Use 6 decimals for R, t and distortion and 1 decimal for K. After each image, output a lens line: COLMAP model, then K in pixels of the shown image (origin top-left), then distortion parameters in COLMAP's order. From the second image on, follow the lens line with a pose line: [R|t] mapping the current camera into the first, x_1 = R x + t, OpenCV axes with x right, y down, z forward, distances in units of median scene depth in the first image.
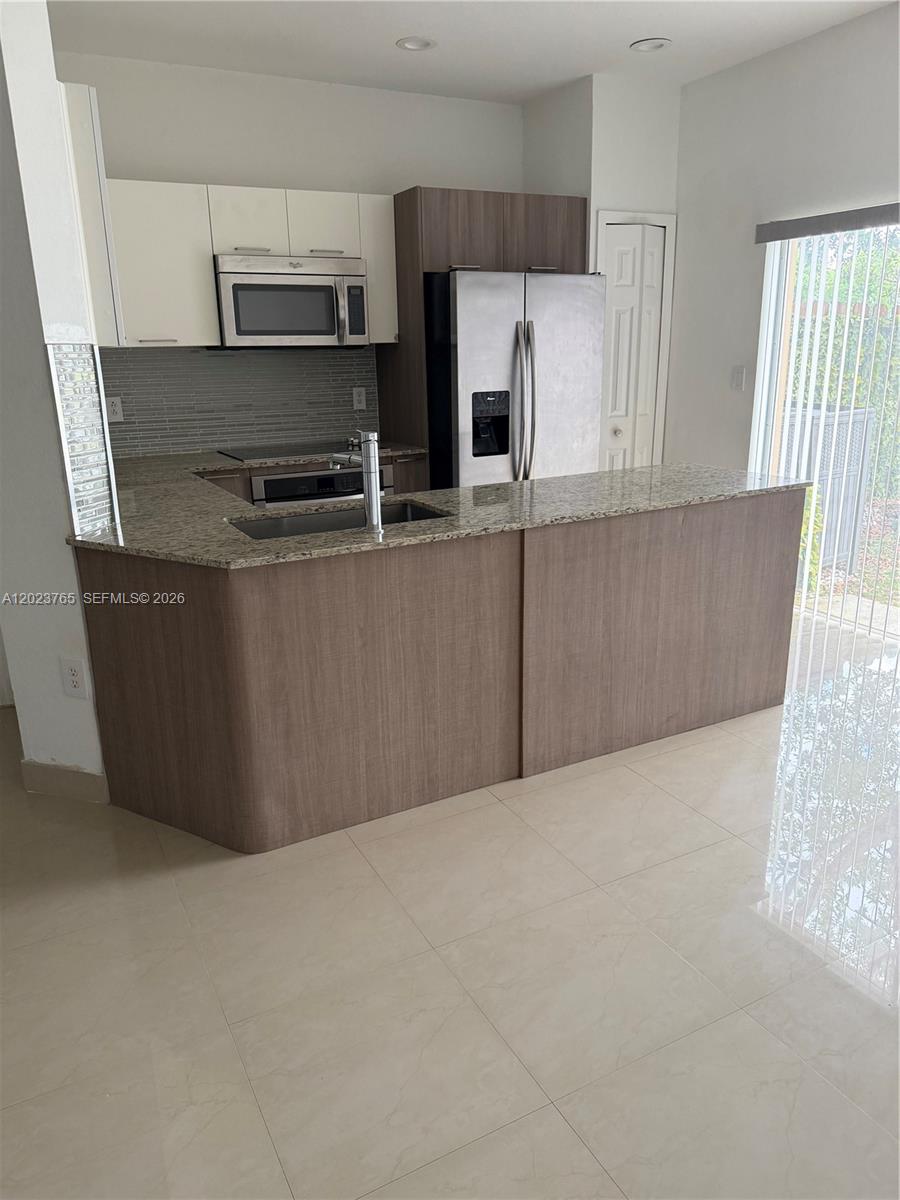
lens RADIAL K [[839.7, 0, 450.0], [0, 839.7, 600.0], [0, 0, 1]] dist [0.084137, -0.169665]
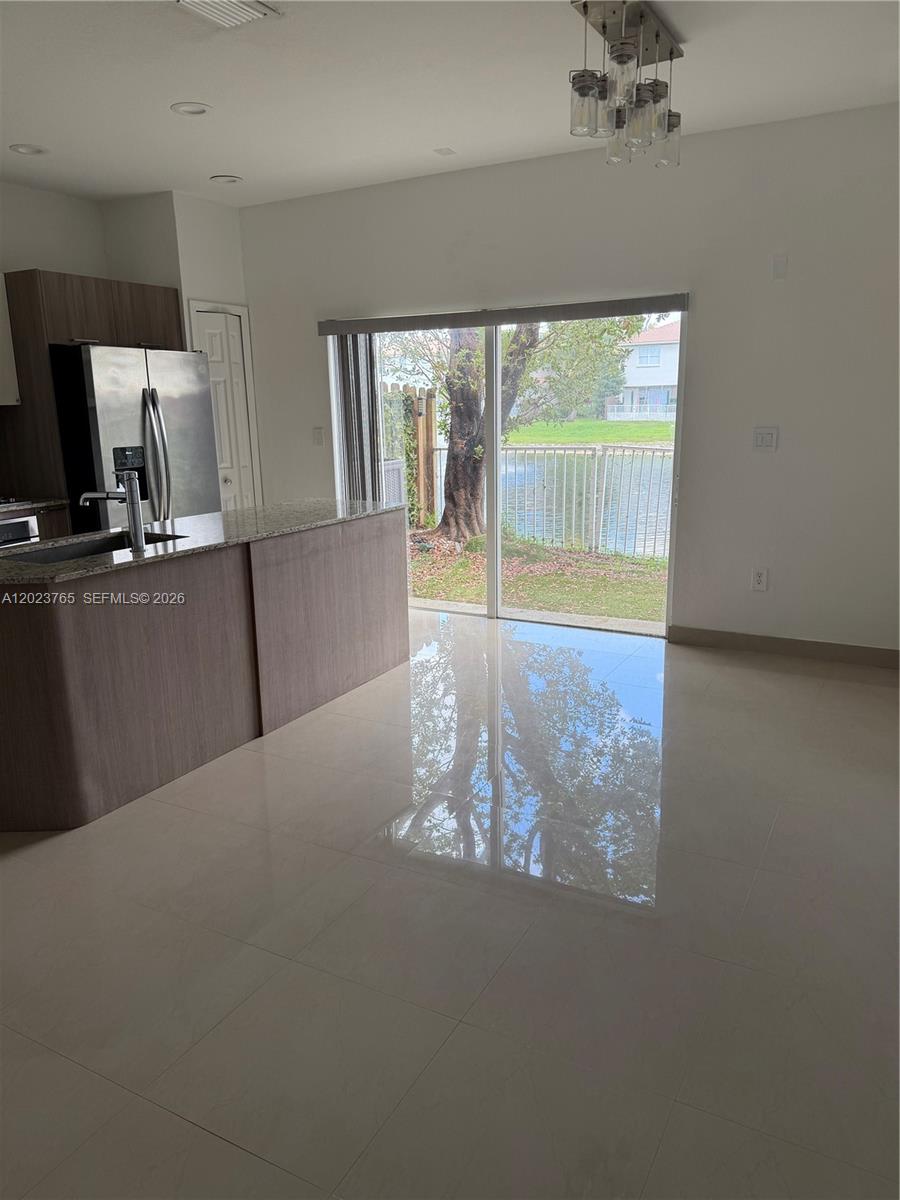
lens RADIAL K [[839.7, 0, 450.0], [0, 839.7, 600.0], [0, 0, 1]] dist [0.084137, -0.169665]
pose [[0.832246, -0.112199, 0.542934, -0.250347], [0.152752, 0.987809, -0.030015, 0.062321], [-0.532948, 0.107915, 0.839238, -0.186060]]
